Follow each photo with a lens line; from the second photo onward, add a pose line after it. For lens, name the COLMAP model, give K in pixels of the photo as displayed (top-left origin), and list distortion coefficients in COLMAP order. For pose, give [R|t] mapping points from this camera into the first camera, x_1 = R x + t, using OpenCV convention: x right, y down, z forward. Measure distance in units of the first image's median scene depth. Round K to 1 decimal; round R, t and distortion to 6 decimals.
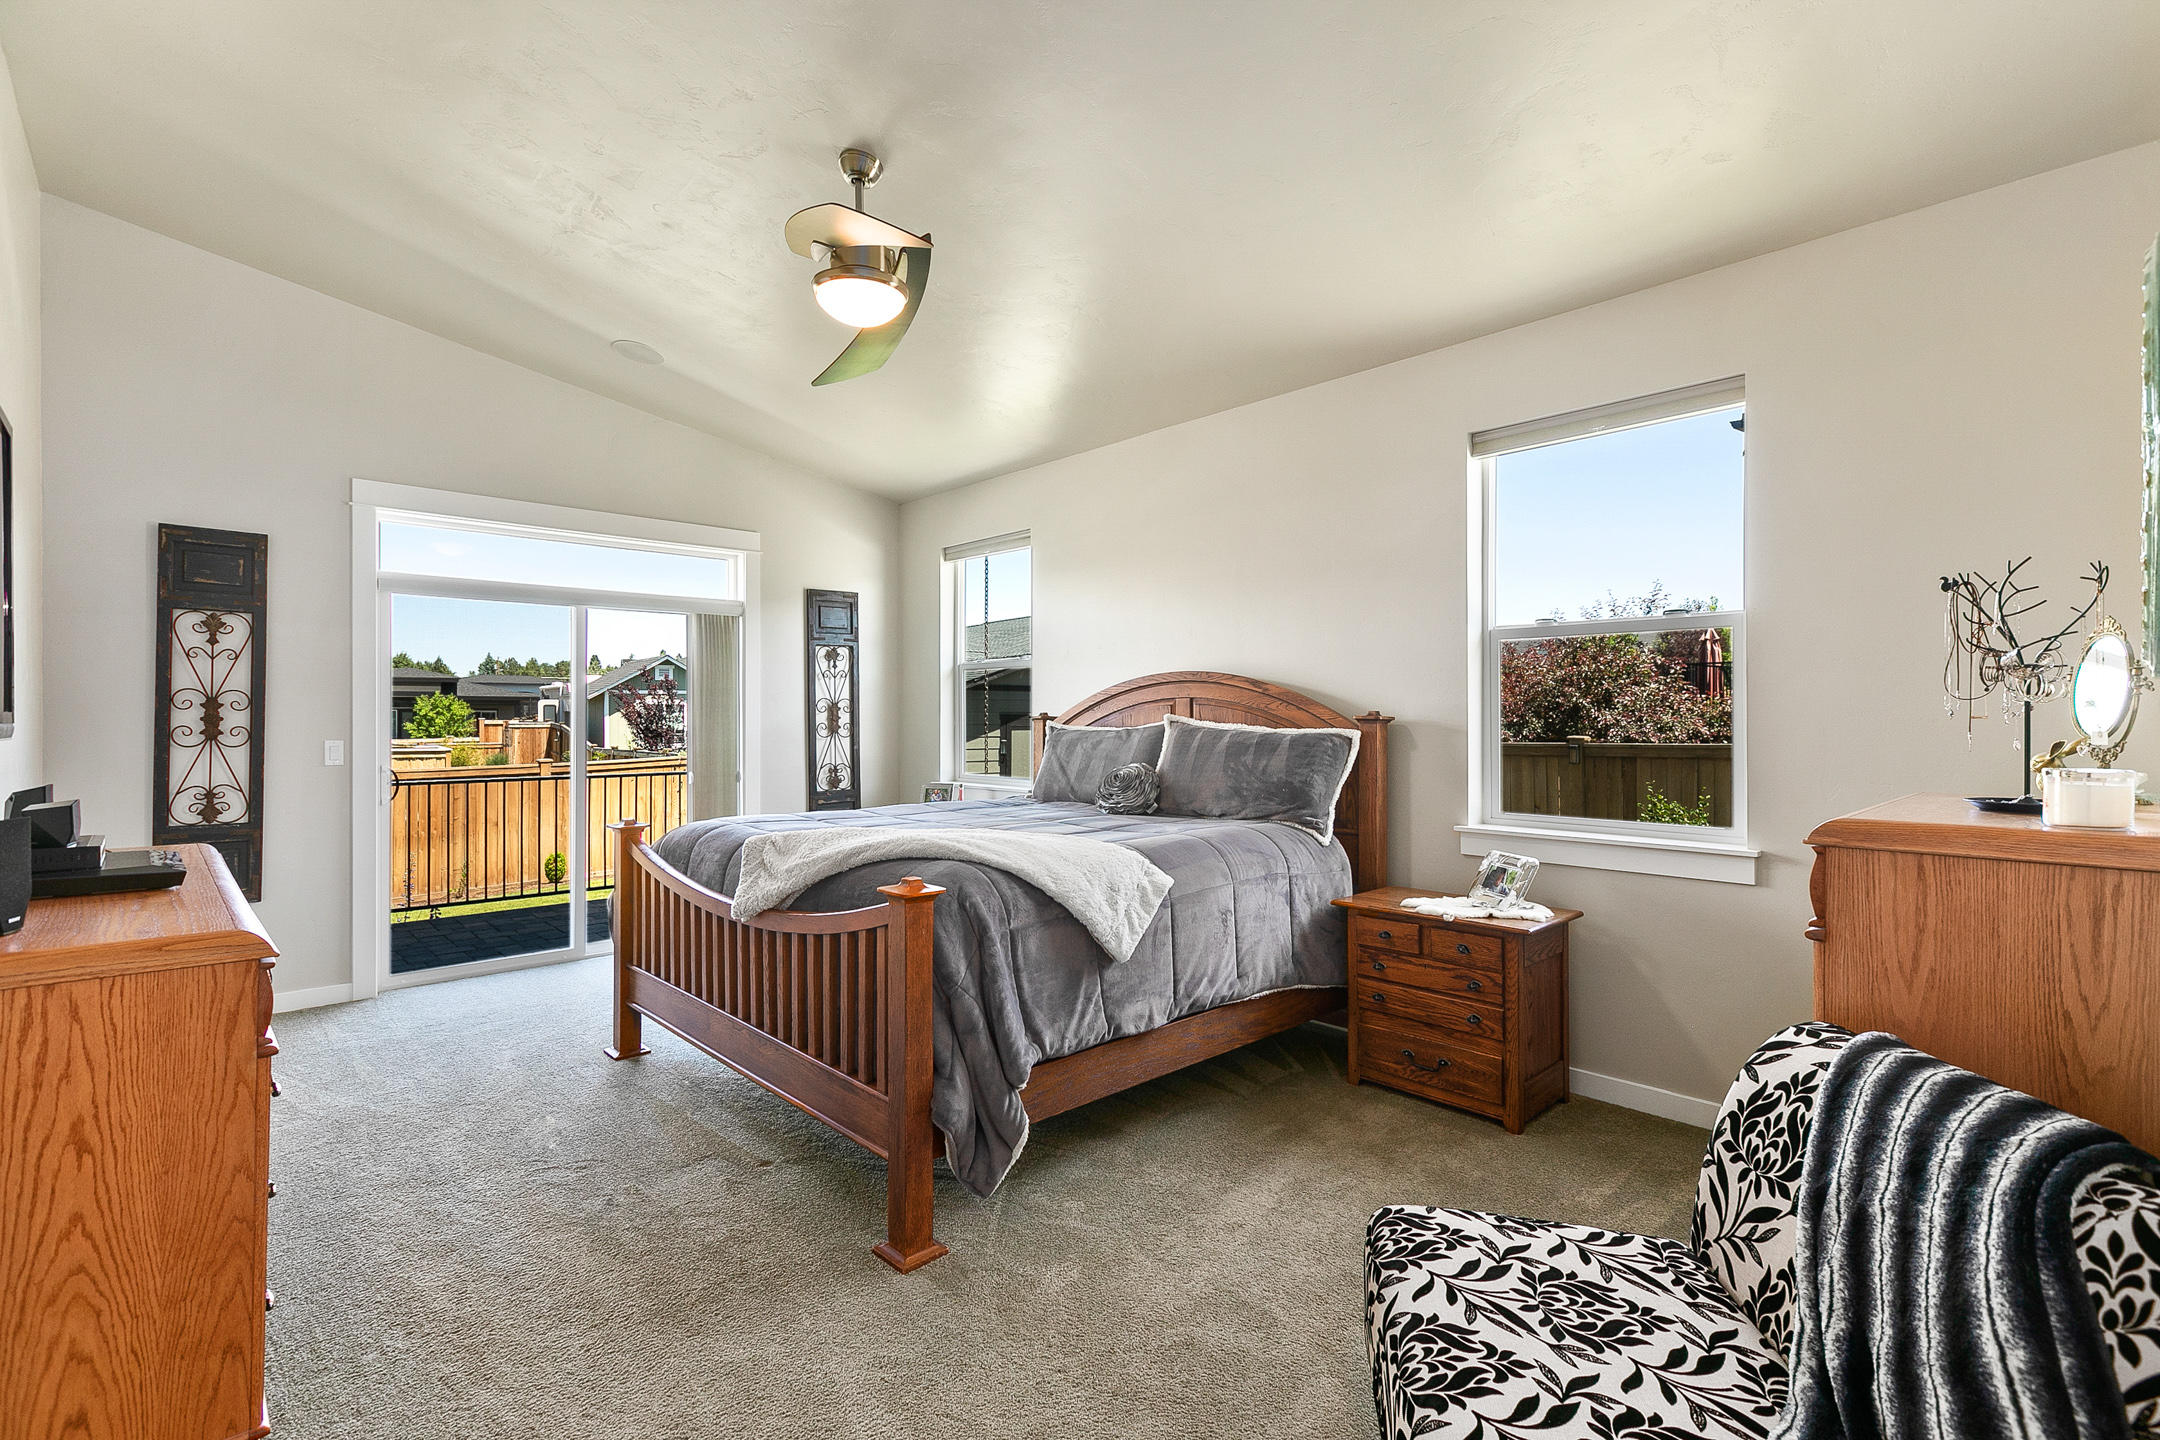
lens RADIAL K [[961.6, 0, 1079.4], [0, 961.6, 725.5], [0, 0, 1]] dist [0.000709, -0.000008]
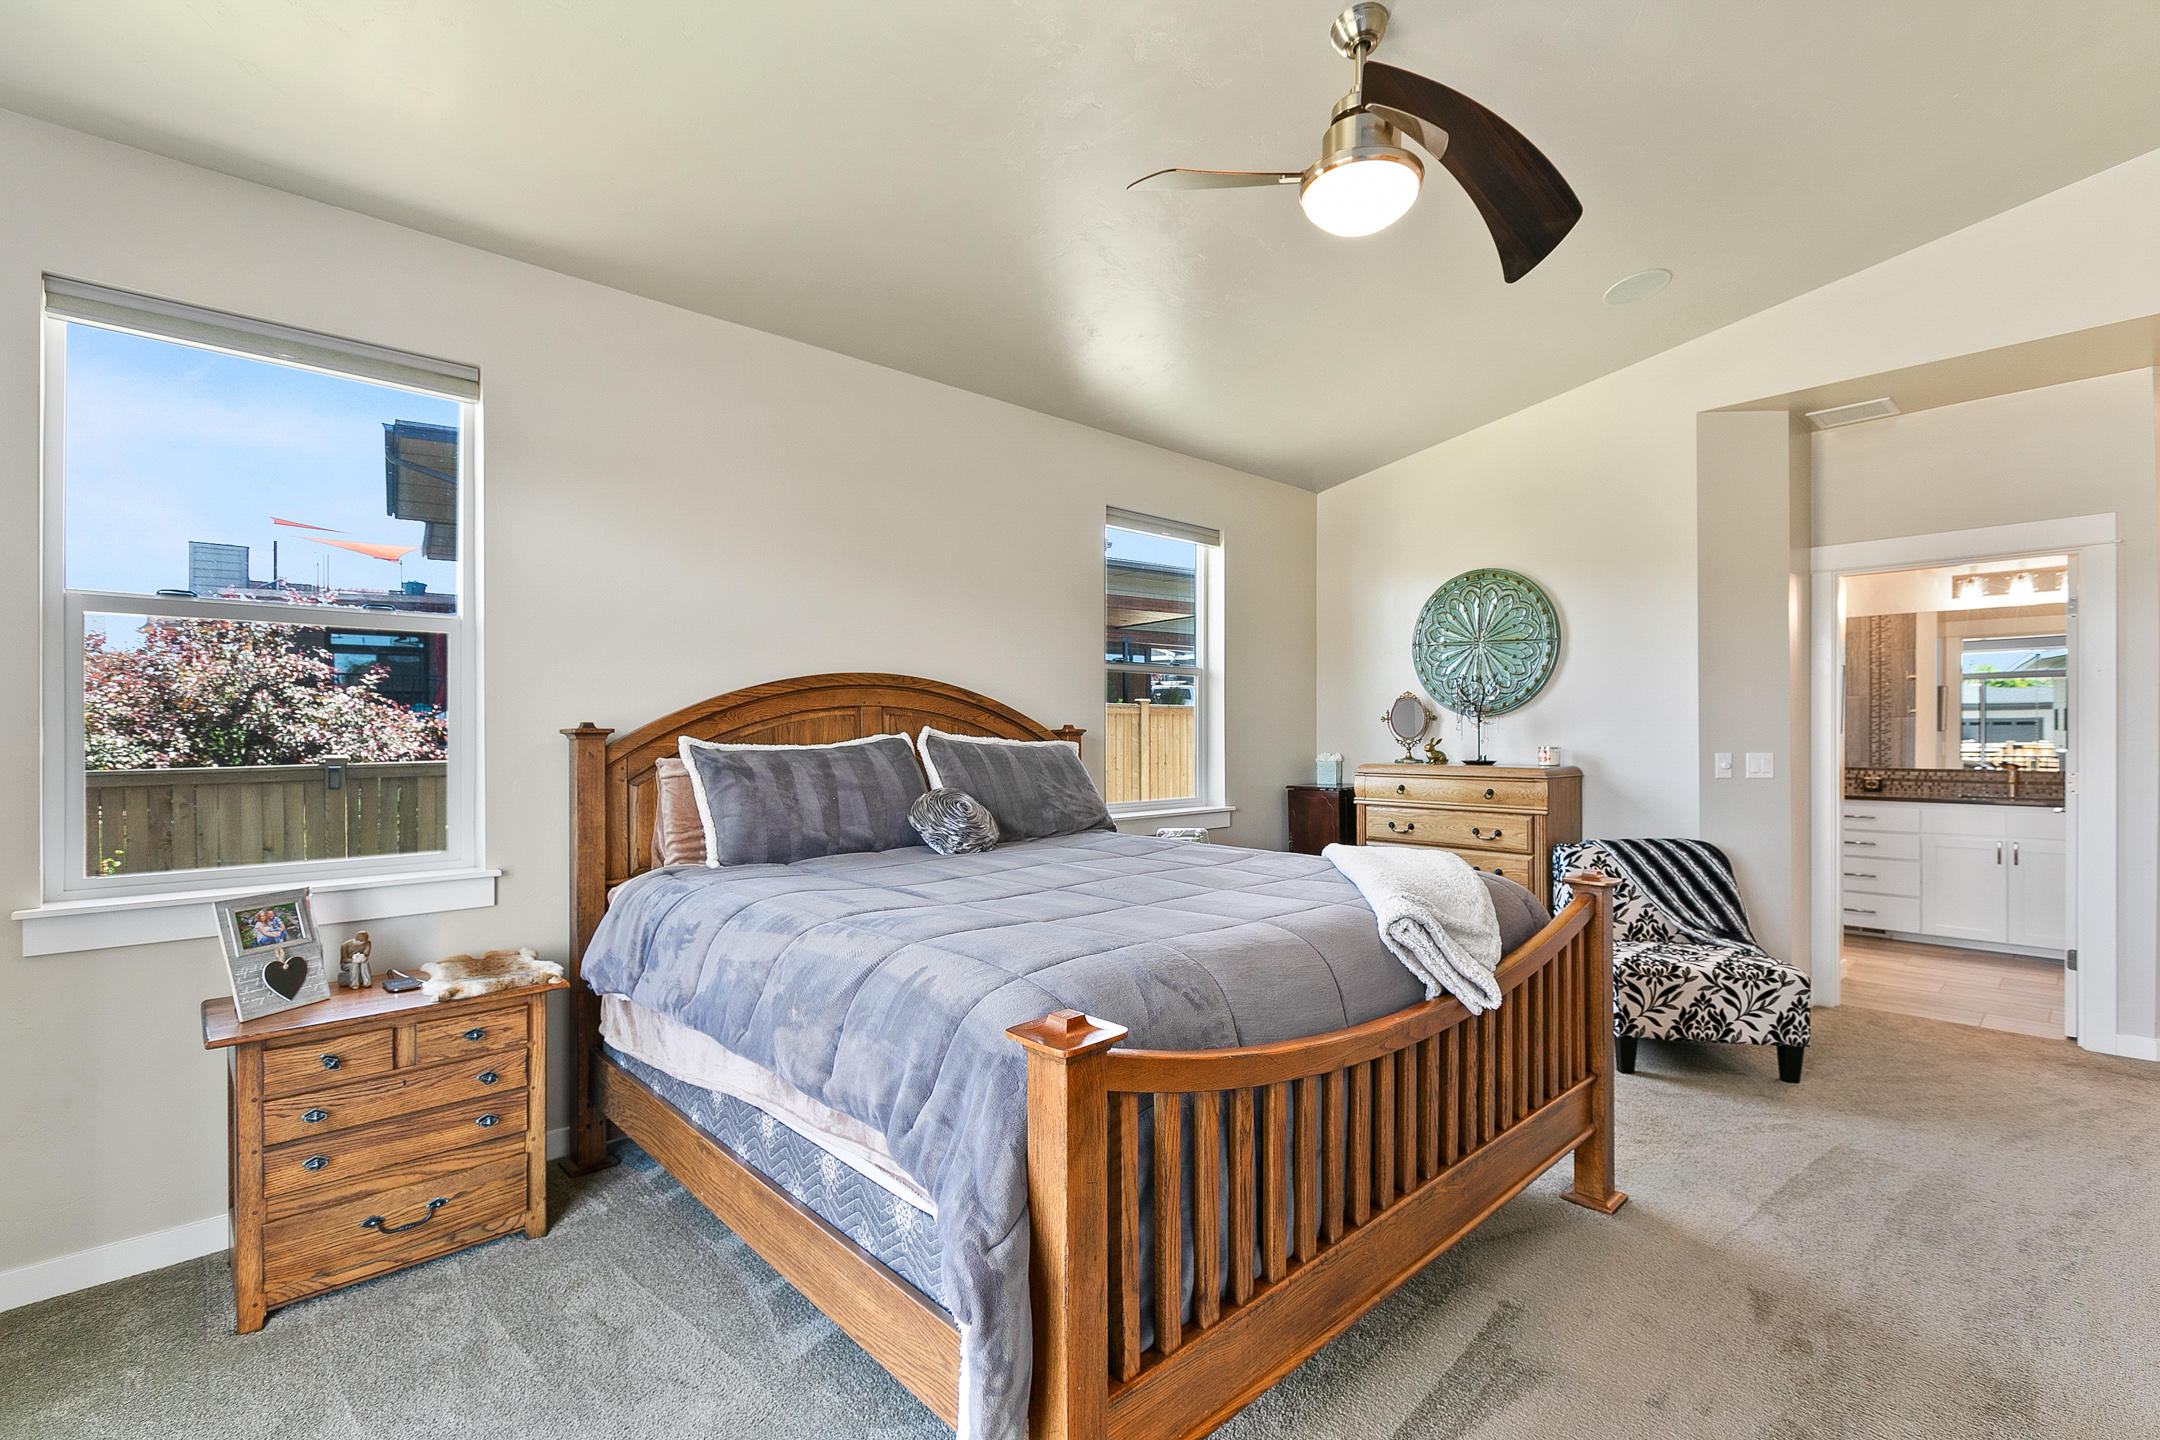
lens RADIAL K [[961.6, 0, 1079.4], [0, 961.6, 725.5], [0, 0, 1]] dist [0.000709, -0.000008]
pose [[-0.063149, 0.012481, 0.997926, -0.298568], [-0.001132, 0.999920, -0.012577, -0.002942], [-0.998003, -0.001924, -0.063130, 0.429953]]
